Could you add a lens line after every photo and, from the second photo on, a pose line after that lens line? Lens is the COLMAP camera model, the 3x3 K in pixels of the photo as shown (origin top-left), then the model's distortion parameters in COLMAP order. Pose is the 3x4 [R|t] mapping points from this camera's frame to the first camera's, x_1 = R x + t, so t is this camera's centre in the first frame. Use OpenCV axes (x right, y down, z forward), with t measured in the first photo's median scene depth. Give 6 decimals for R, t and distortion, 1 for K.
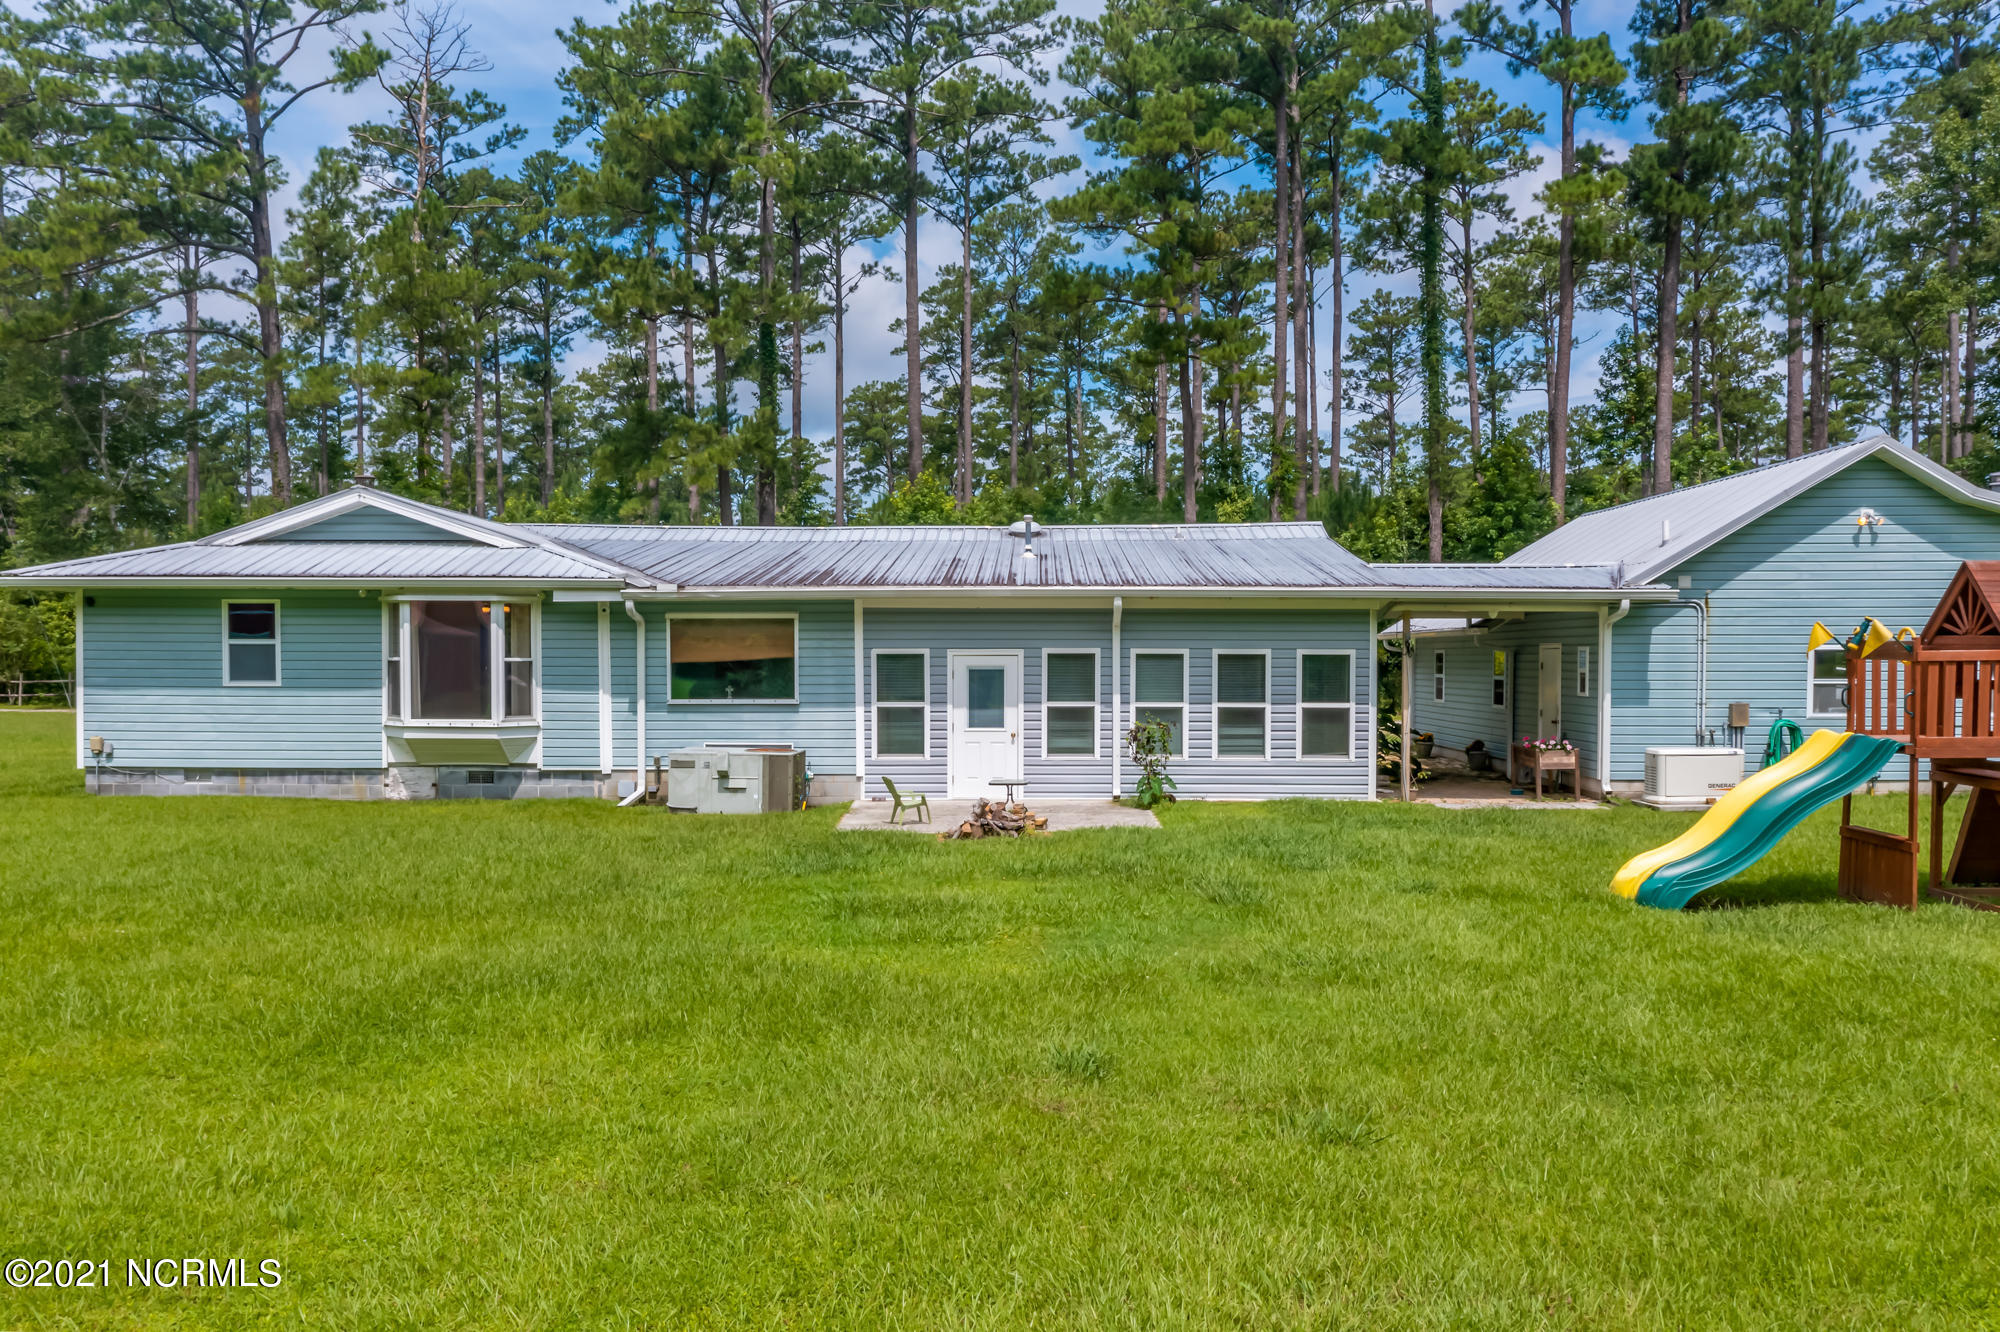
lens RADIAL K [[1600.8, 0, 1003.5], [0, 1600.8, 720.6], [0, 0, 1]] dist [0.002849, 0.000422]
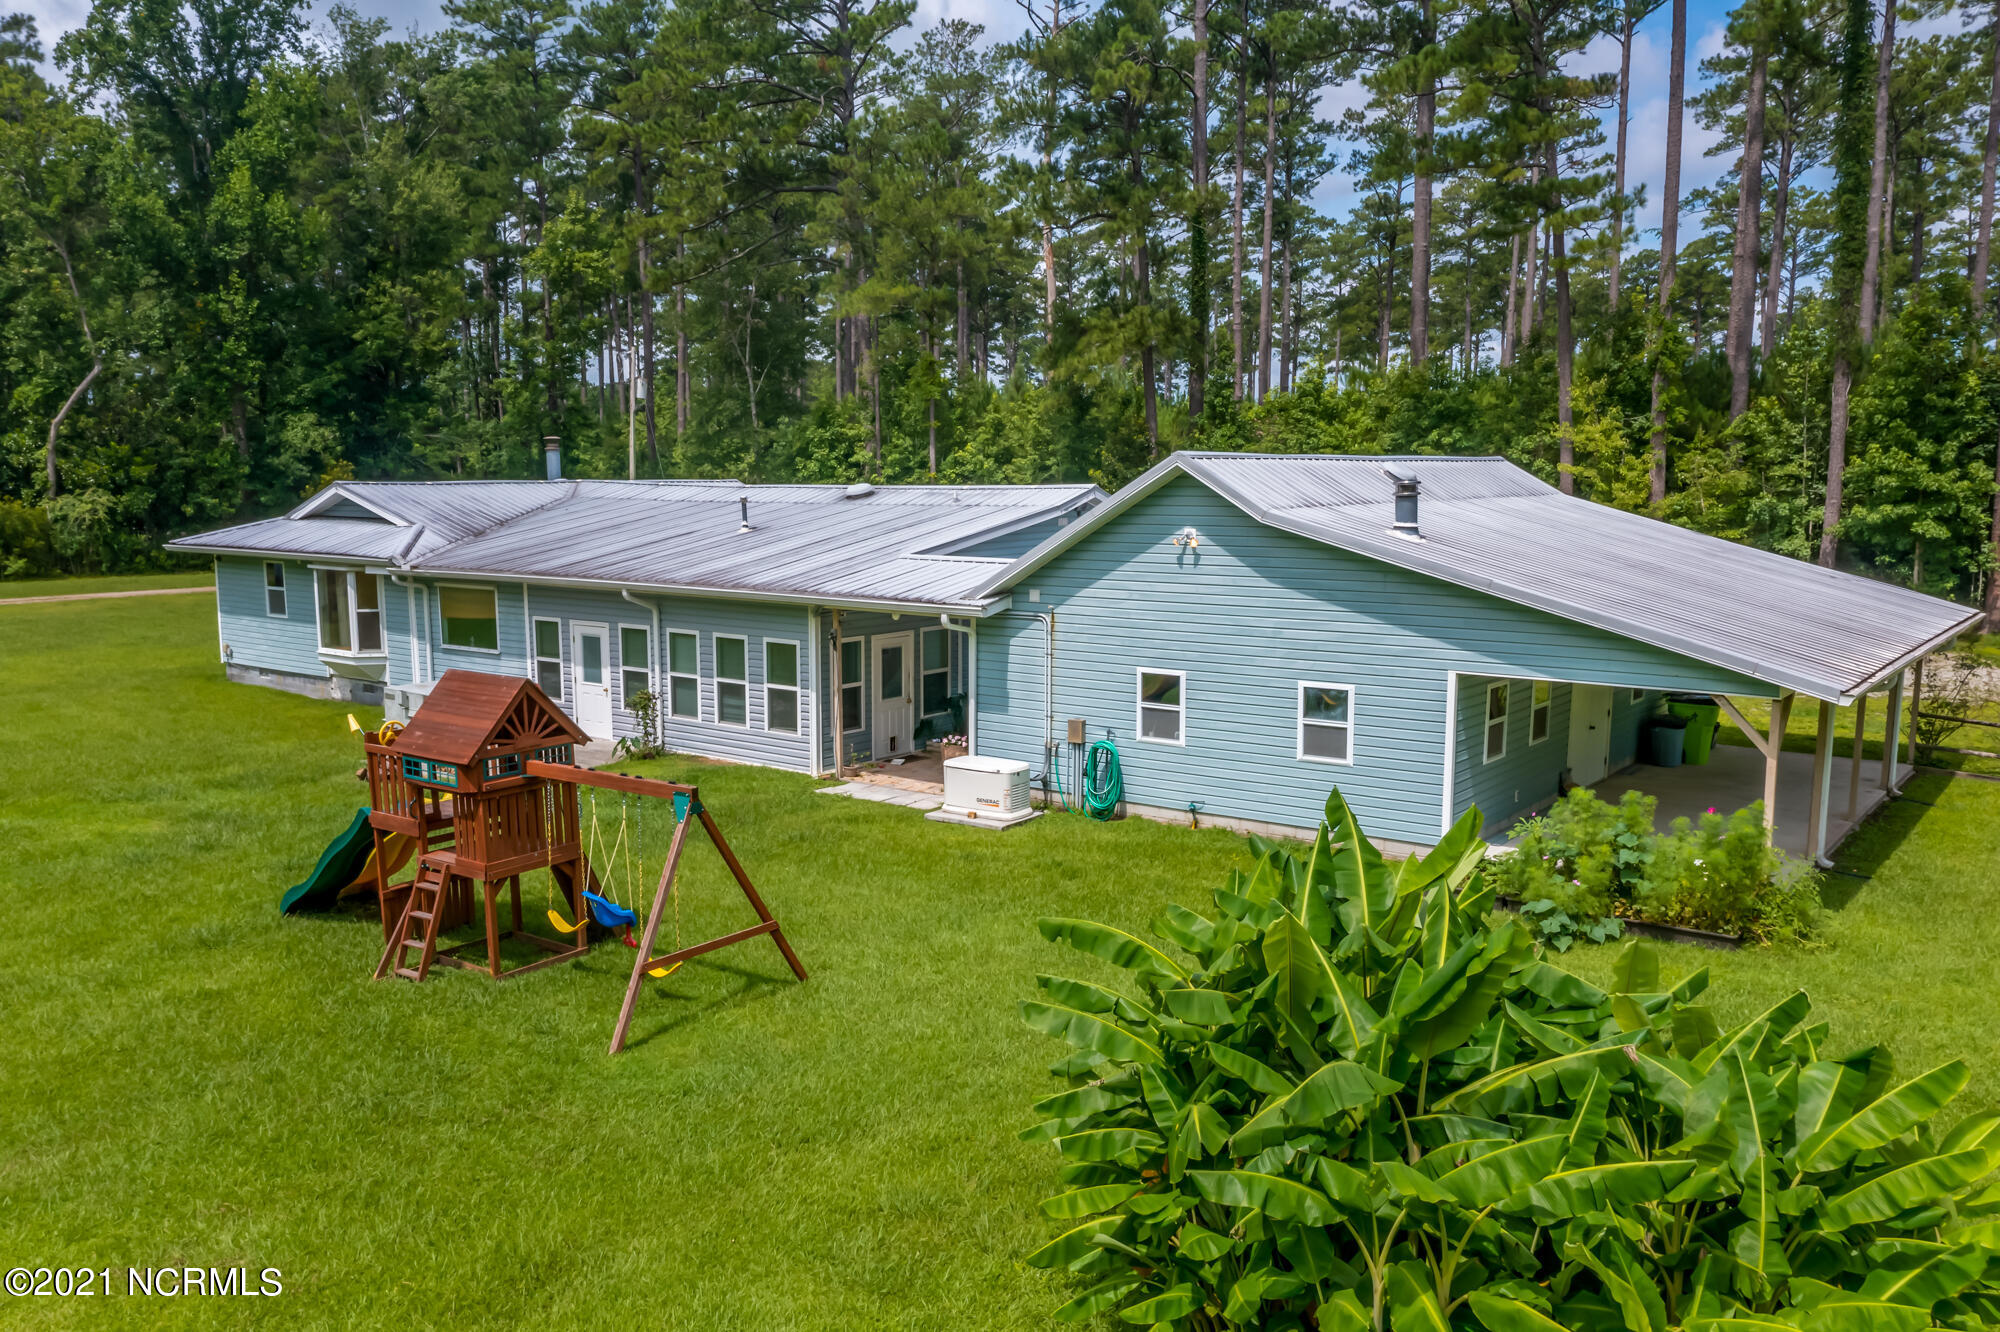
lens RADIAL K [[1609.4, 0, 1011.0], [0, 1609.4, 708.1], [0, 0, 1]] dist [-0.002298, 0.006416]
pose [[0.813434, 0.088167, -0.574937, 0.995395], [-0.023480, 0.992617, 0.118998, -0.135394], [0.581183, -0.083297, 0.809498, 0.154178]]
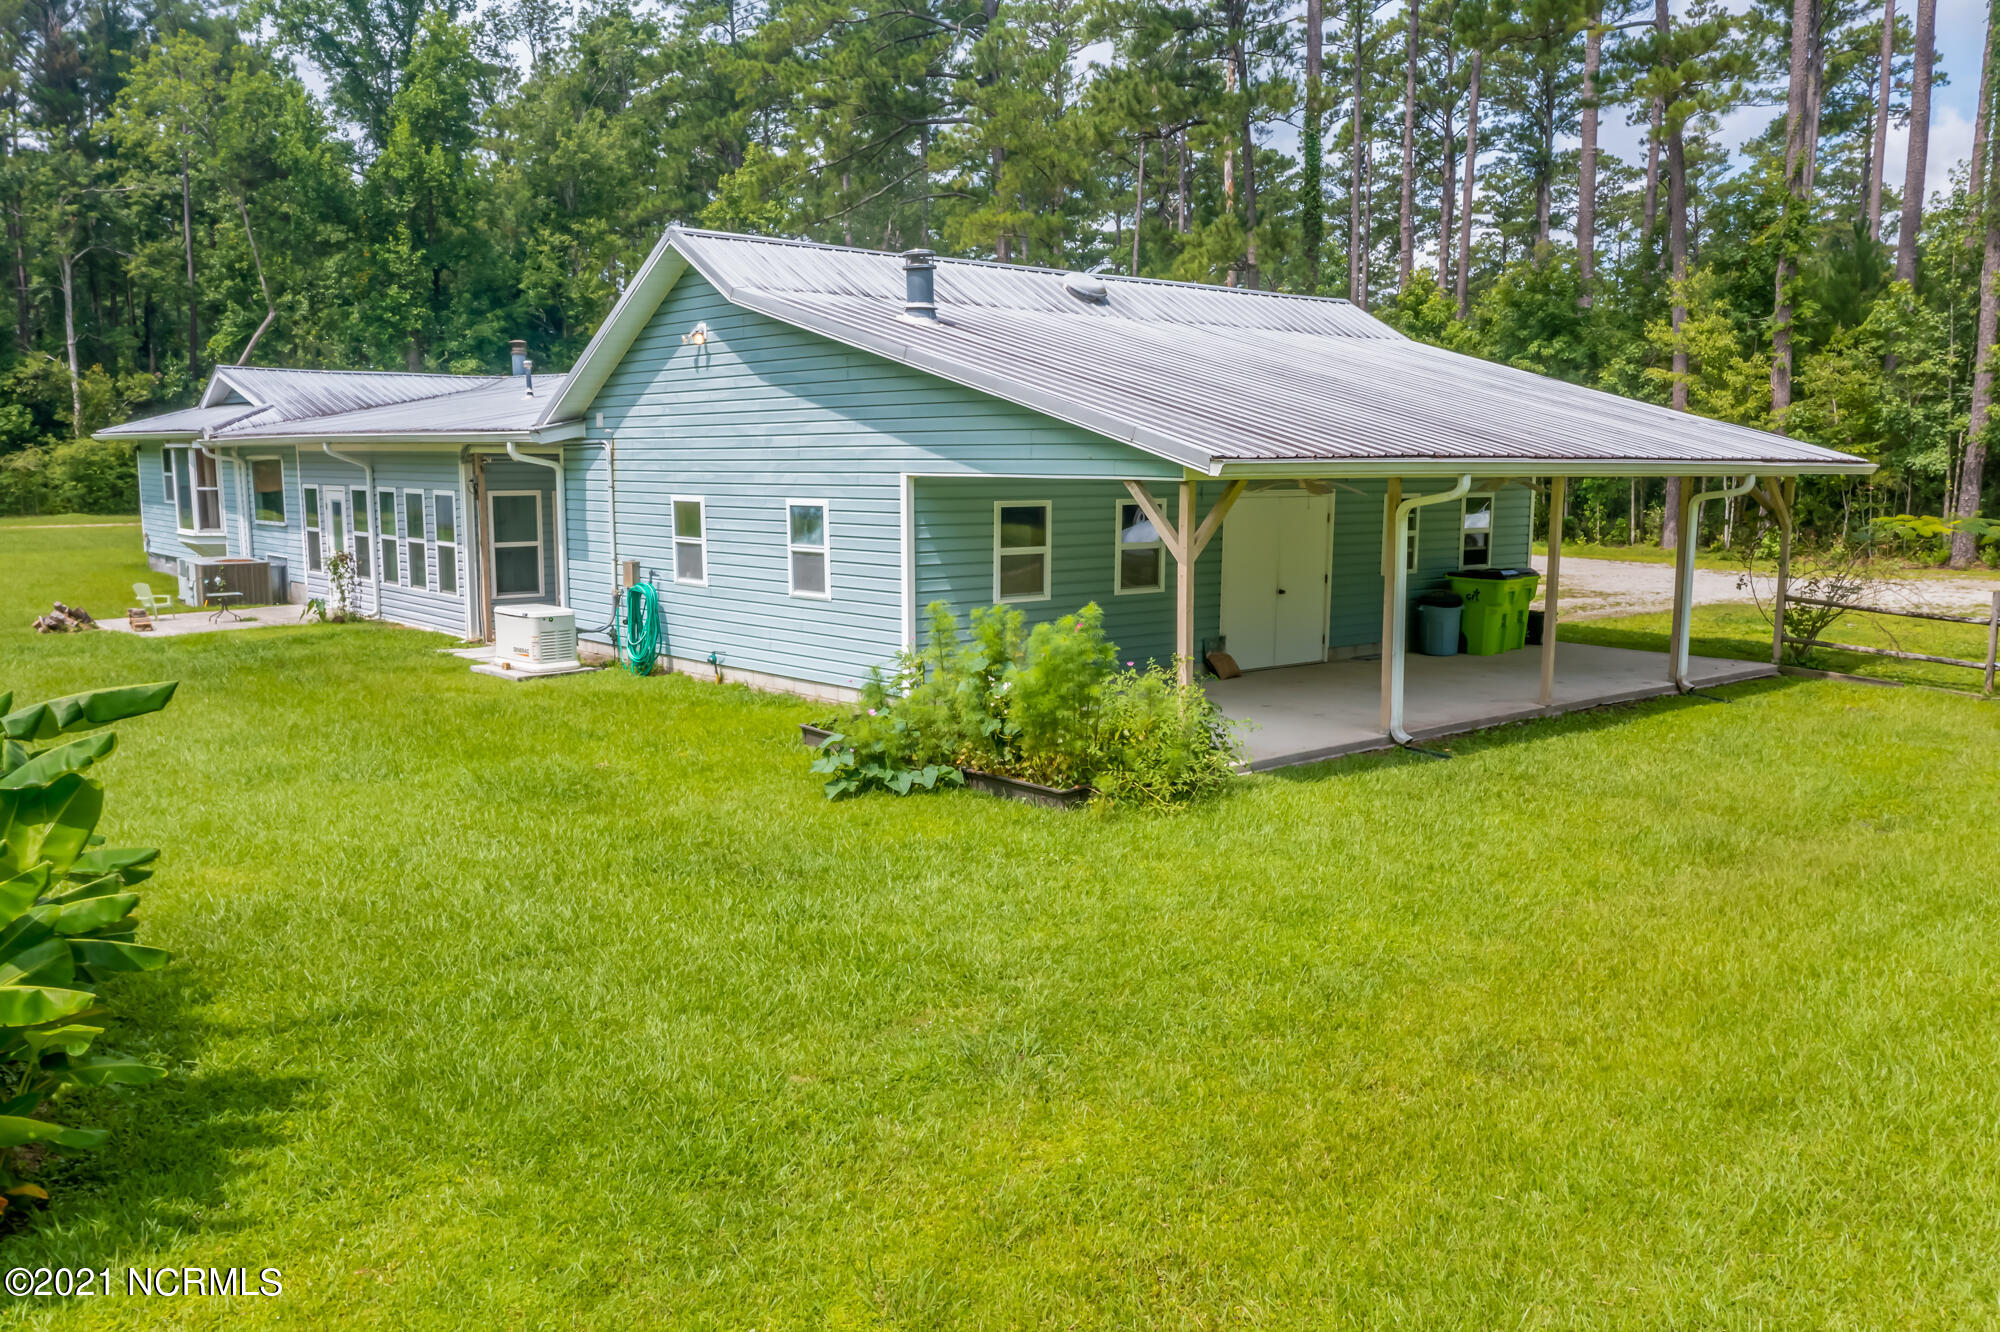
lens RADIAL K [[1609.4, 0, 1011.0], [0, 1609.4, 708.1], [0, 0, 1]] dist [-0.002298, 0.006416]
pose [[0.668256, 0.115331, -0.734937, 1.233771], [-0.030709, 0.991344, 0.127646, -0.048692], [0.743297, -0.062731, 0.666013, 0.557789]]
